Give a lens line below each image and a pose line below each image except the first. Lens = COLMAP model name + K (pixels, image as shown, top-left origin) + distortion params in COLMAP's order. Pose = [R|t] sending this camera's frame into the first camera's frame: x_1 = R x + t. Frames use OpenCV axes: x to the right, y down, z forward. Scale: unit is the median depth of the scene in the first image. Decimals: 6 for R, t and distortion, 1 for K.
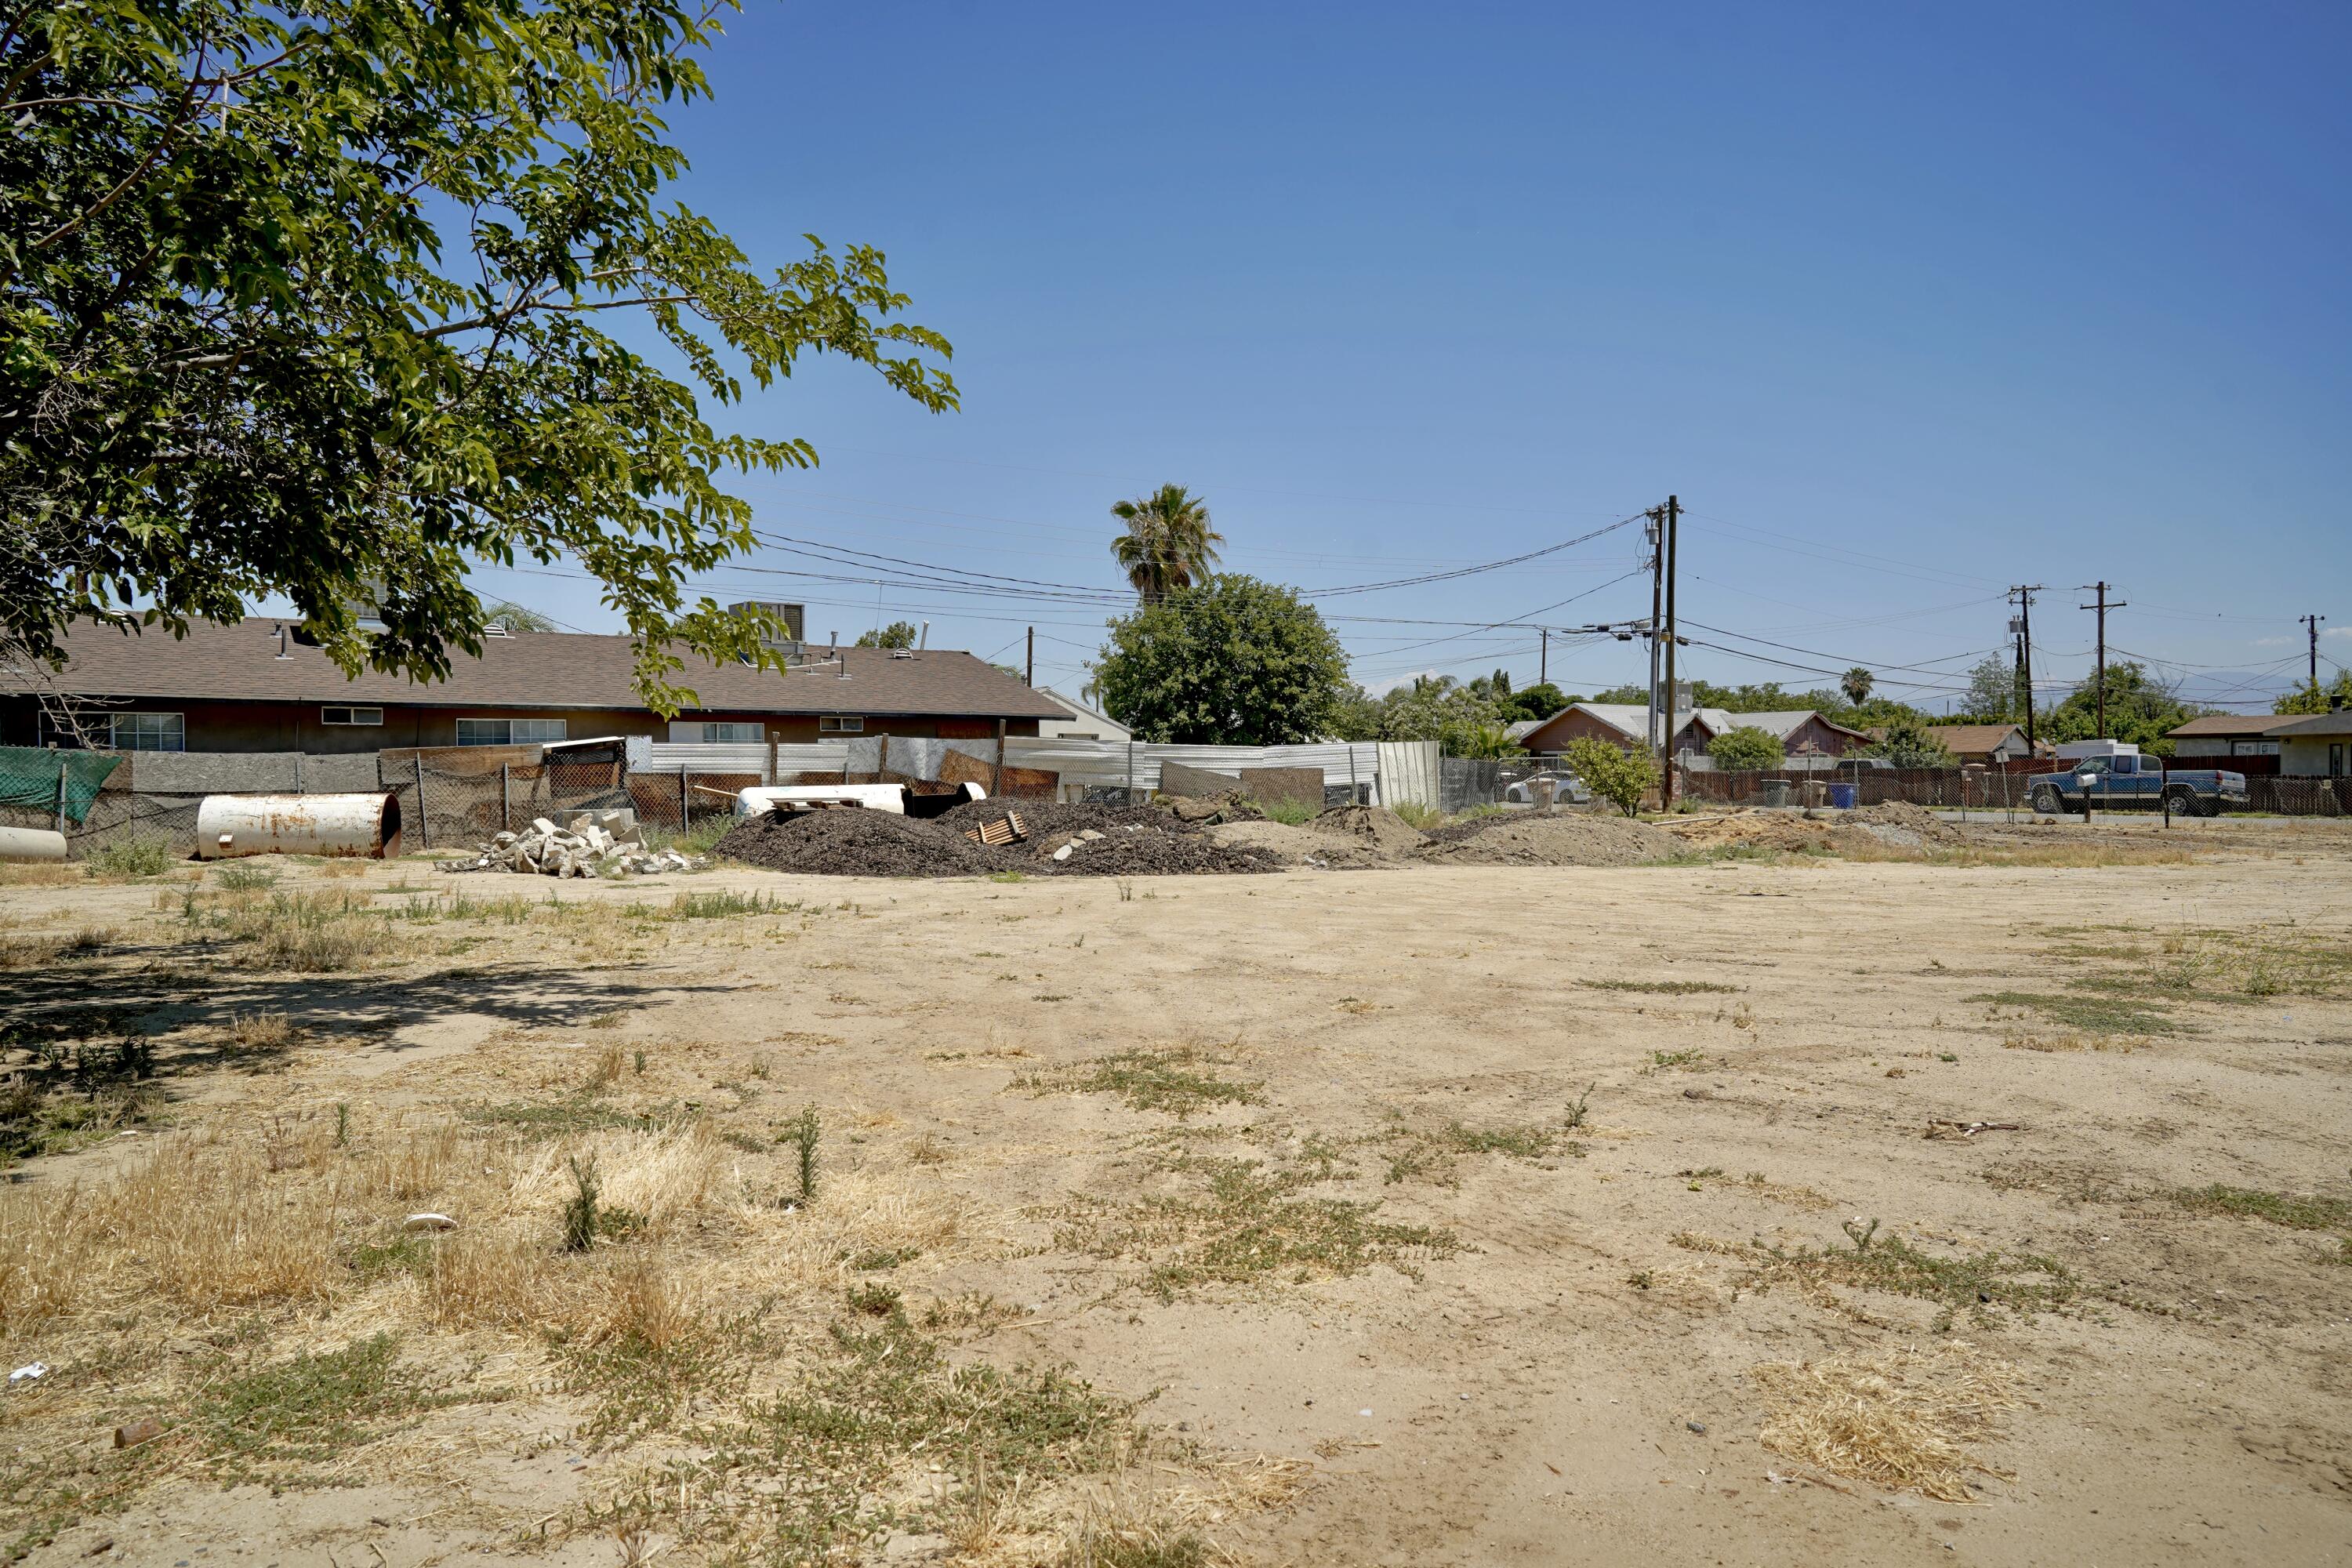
lens RADIAL K [[1597.3, 0, 1165.9], [0, 1597.3, 785.4], [0, 0, 1]] dist [-0.034017, 0.050659]
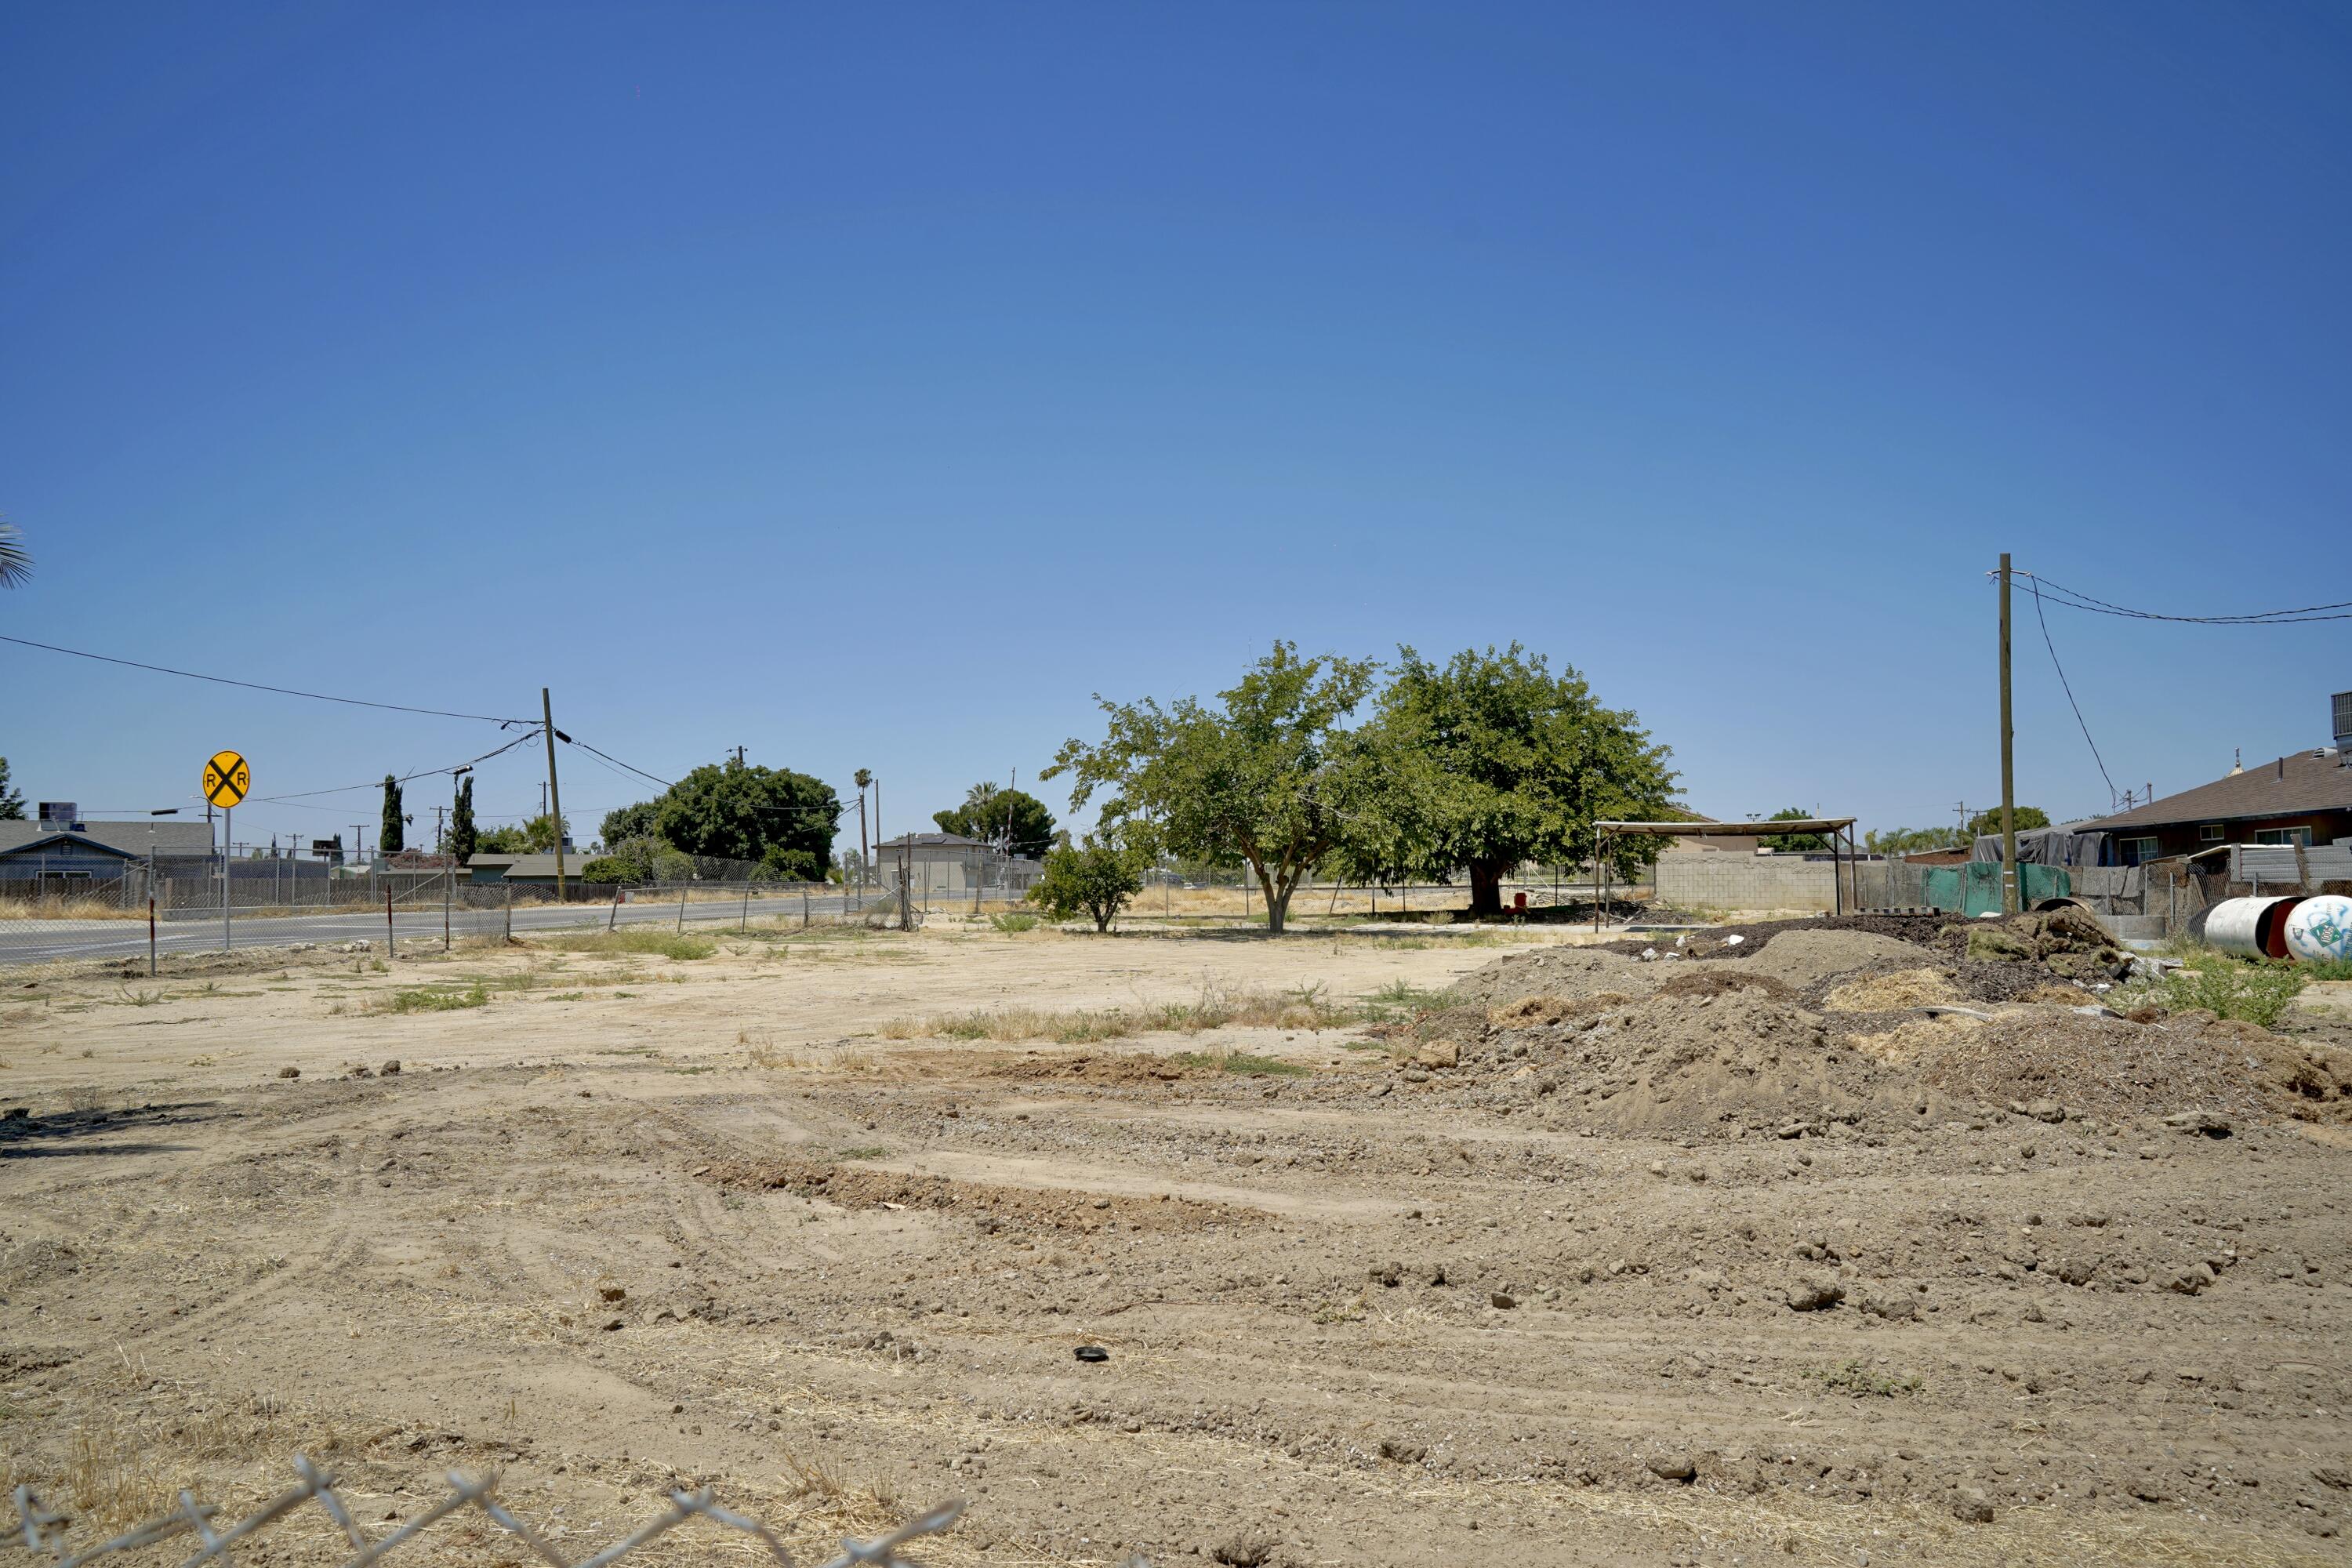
lens RADIAL K [[1597.3, 0, 1169.7], [0, 1597.3, 793.8], [0, 0, 1]] dist [-0.034017, 0.050659]
pose [[-0.712773, -0.032814, -0.700627, 0.801479], [0.004978, 0.998643, -0.051835, -0.013597], [0.701377, -0.040434, -0.711643, 1.182532]]
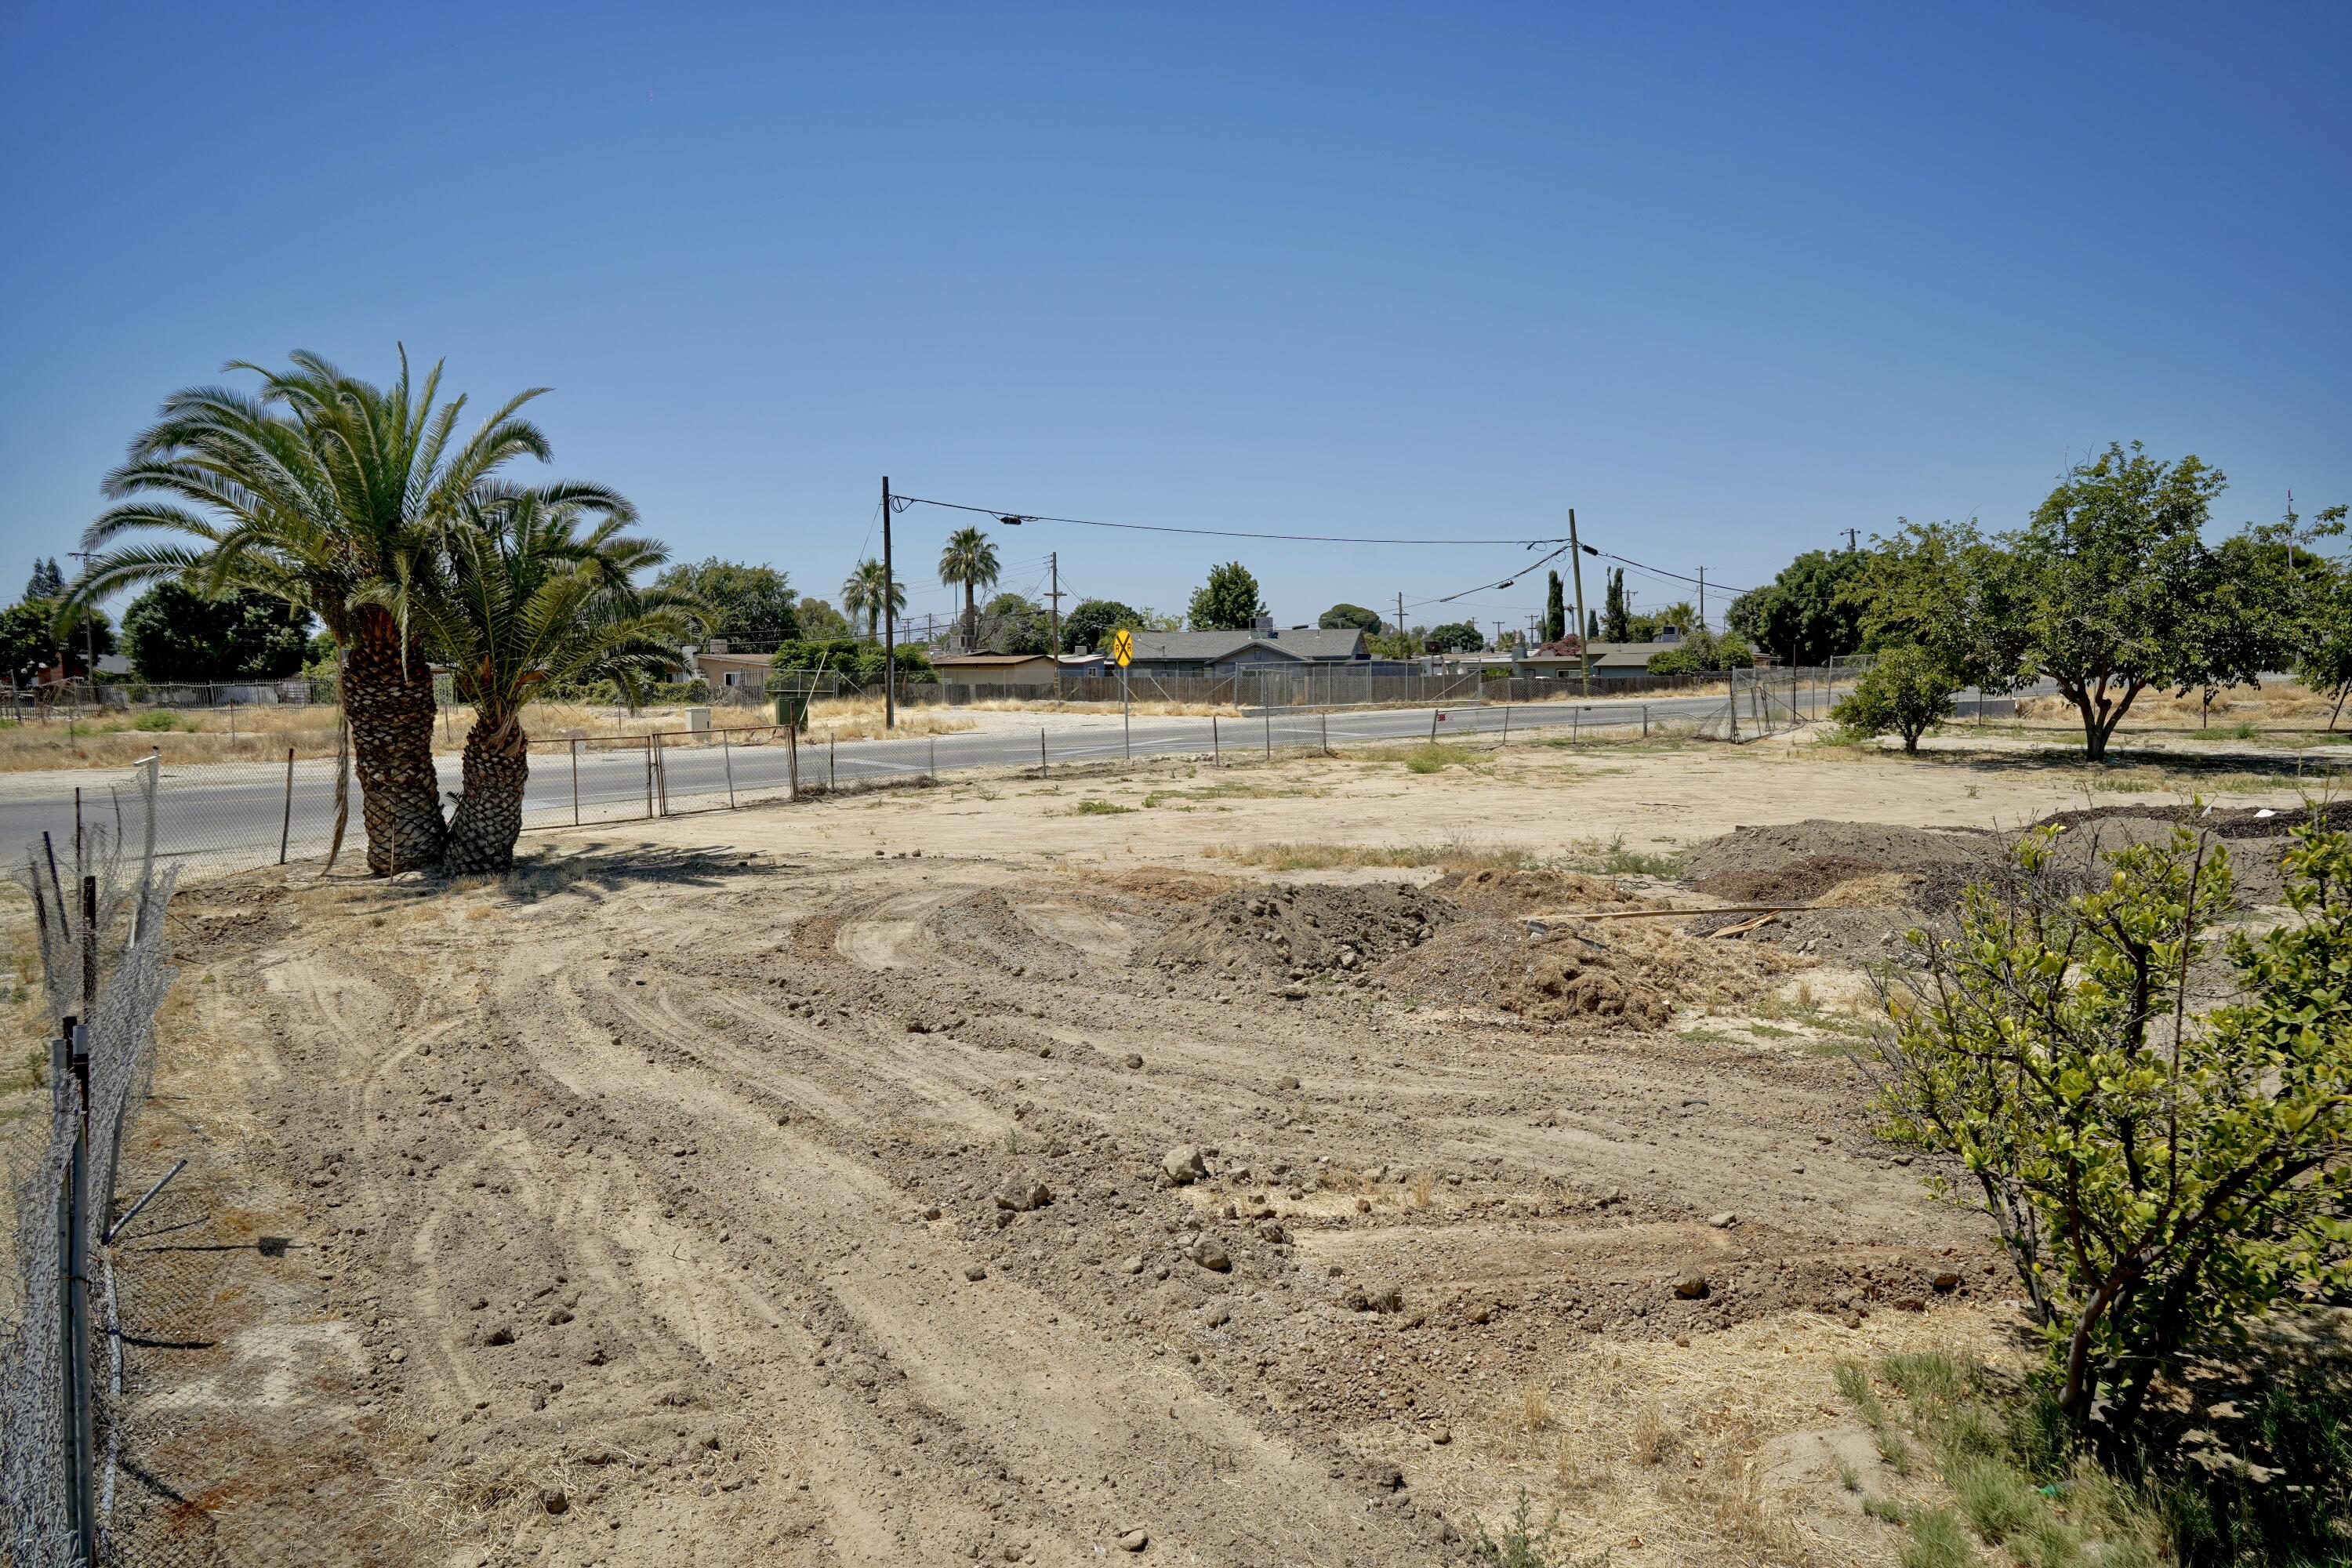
lens RADIAL K [[1597.3, 0, 1168.6], [0, 1597.3, 793.2], [0, 0, 1]] dist [-0.034017, 0.050659]
pose [[-0.999834, 0.016997, 0.006523, 0.504557], [0.017517, 0.995762, 0.090283, -0.069527], [-0.004961, 0.090382, -0.995895, 1.570096]]
